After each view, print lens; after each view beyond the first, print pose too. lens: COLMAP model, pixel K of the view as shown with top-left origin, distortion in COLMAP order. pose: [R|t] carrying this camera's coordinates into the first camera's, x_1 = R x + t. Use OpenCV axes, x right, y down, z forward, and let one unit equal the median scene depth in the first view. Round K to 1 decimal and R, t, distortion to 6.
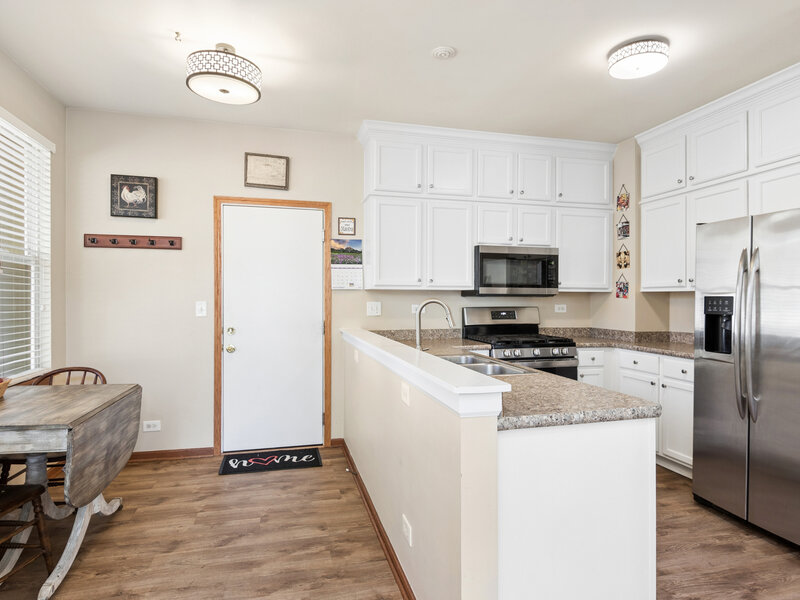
lens RADIAL K [[459.8, 0, 395.8], [0, 459.8, 303.5], [0, 0, 1]] dist [-0.002524, -0.002101]
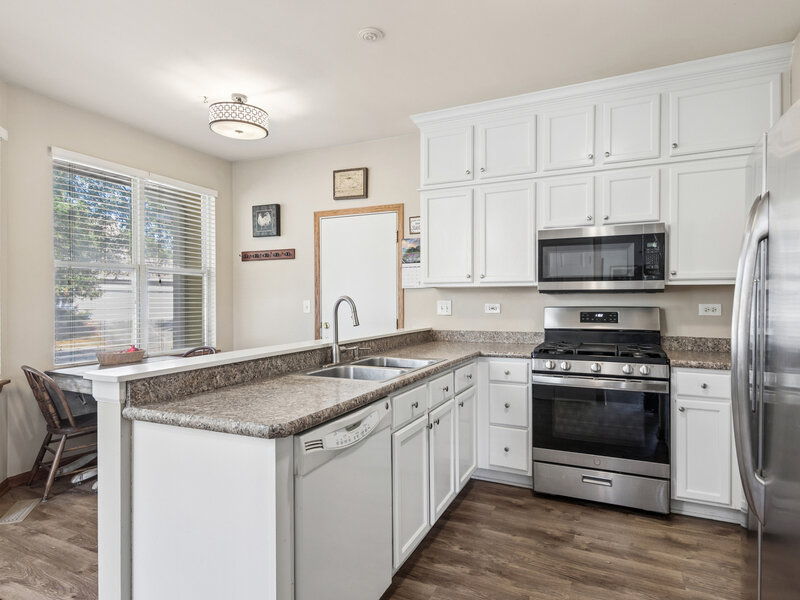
lens RADIAL K [[459.8, 0, 395.8], [0, 459.8, 303.5], [0, 0, 1]] dist [-0.002524, -0.002101]
pose [[0.765659, 0.001930, -0.643243, 0.508444], [-0.000925, 0.999998, 0.001900, 0.001132], [0.643246, -0.000860, 0.765659, 0.208725]]
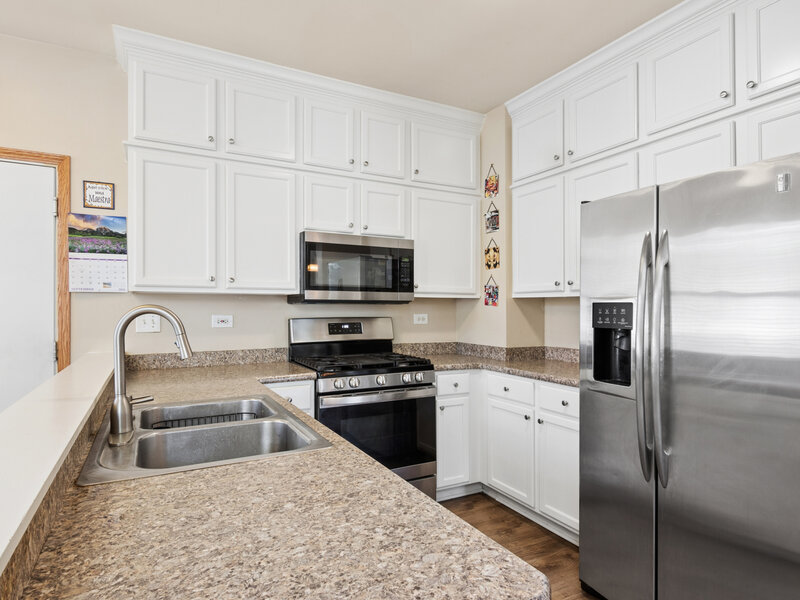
lens RADIAL K [[460.4, 0, 396.4], [0, 460.4, 308.8], [0, 0, 1]] dist [0.002396, -0.000302]
pose [[0.971305, -0.001743, 0.237829, 0.148804], [0.003260, 0.999977, -0.005983, -0.002187], [-0.237813, 0.006586, 0.971289, 0.273450]]
